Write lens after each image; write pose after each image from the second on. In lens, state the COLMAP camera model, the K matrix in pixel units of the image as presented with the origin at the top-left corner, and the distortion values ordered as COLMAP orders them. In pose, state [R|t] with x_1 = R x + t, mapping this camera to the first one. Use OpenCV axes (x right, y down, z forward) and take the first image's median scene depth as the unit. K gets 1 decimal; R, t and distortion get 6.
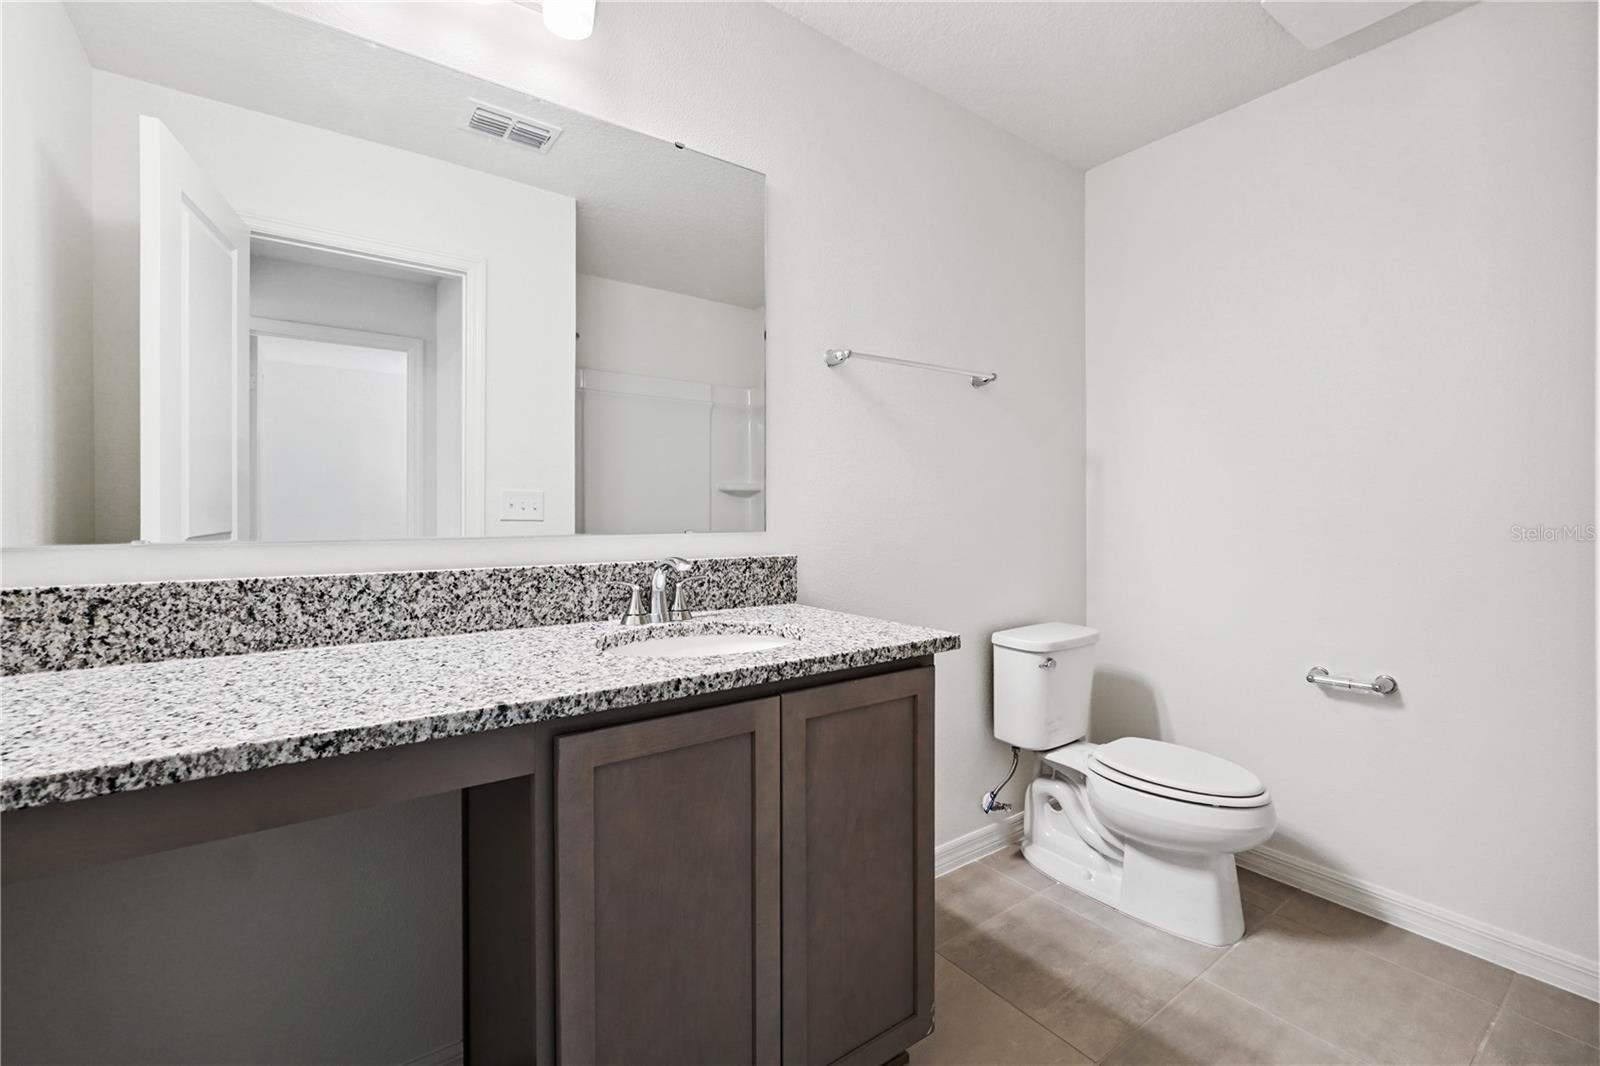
lens RADIAL K [[698.9, 0, 800.0], [0, 698.9, 533.0], [0, 0, 1]] dist [-0.072424, 0.000077]
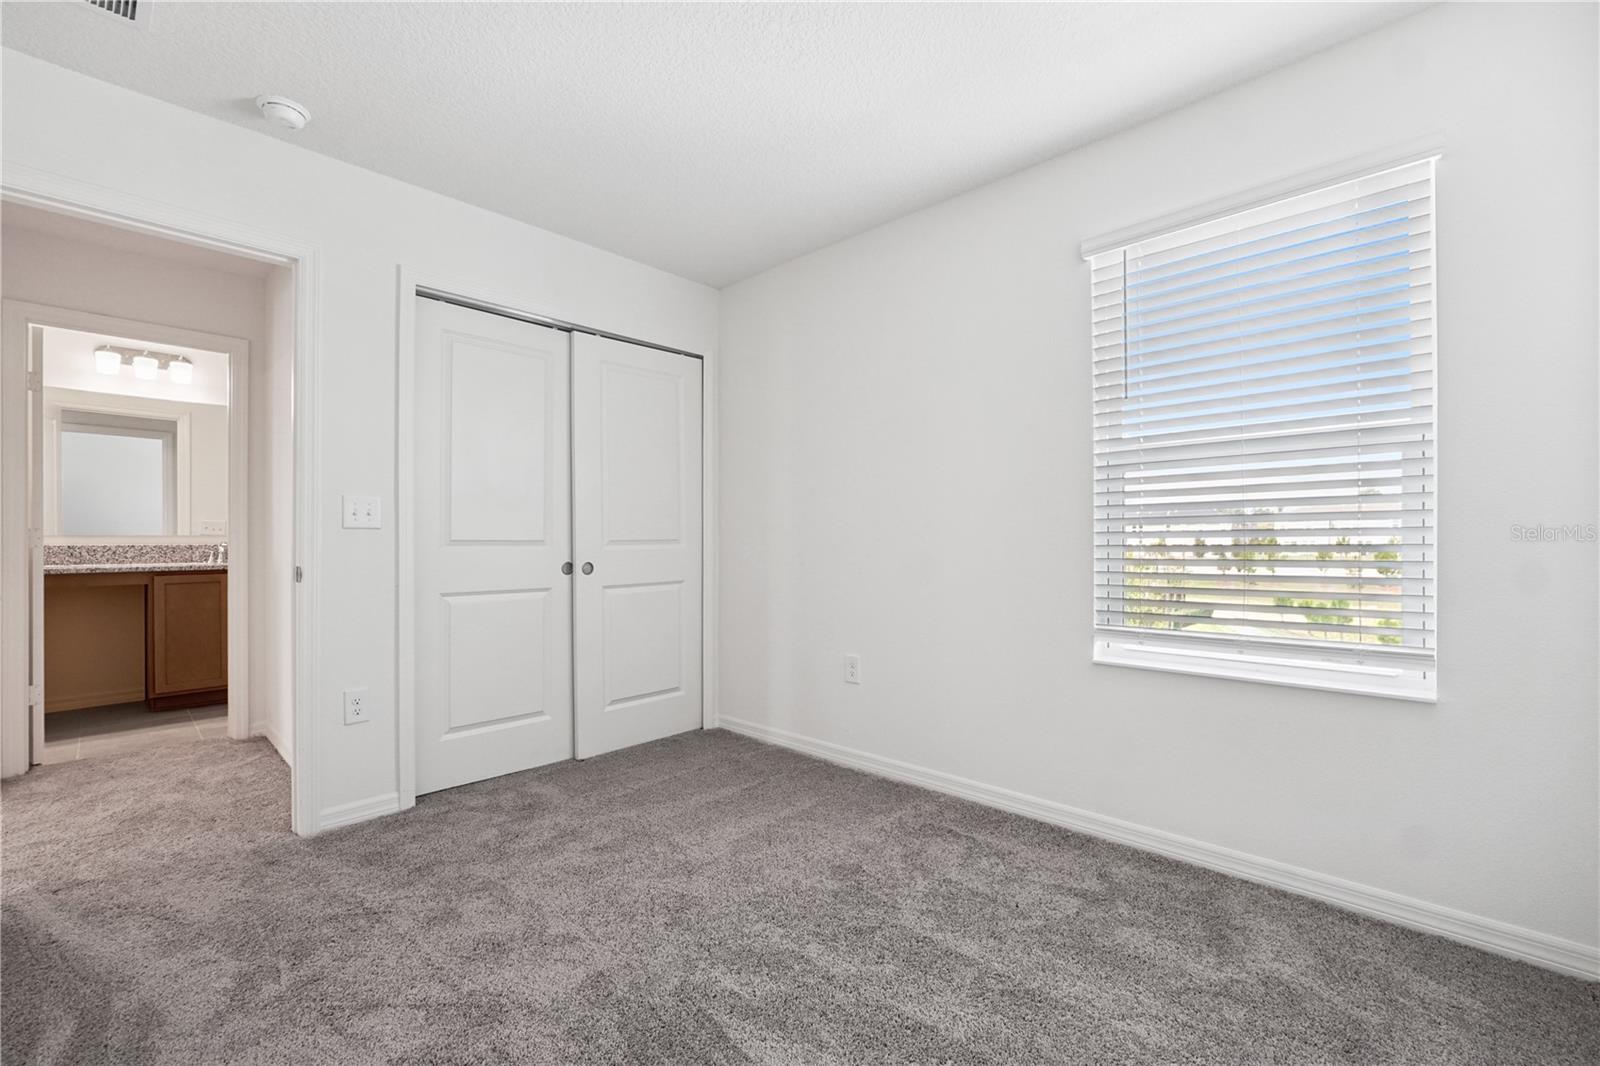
lens RADIAL K [[677.3, 0, 793.2], [0, 677.3, 543.4], [0, 0, 1]] dist [-0.008526, 0.000385]
pose [[0.985247, -0.005684, 0.171044, 2.269051], [0.007422, 0.999927, -0.009527, 0.106403], [-0.170978, 0.010656, 0.985217, -3.060244]]
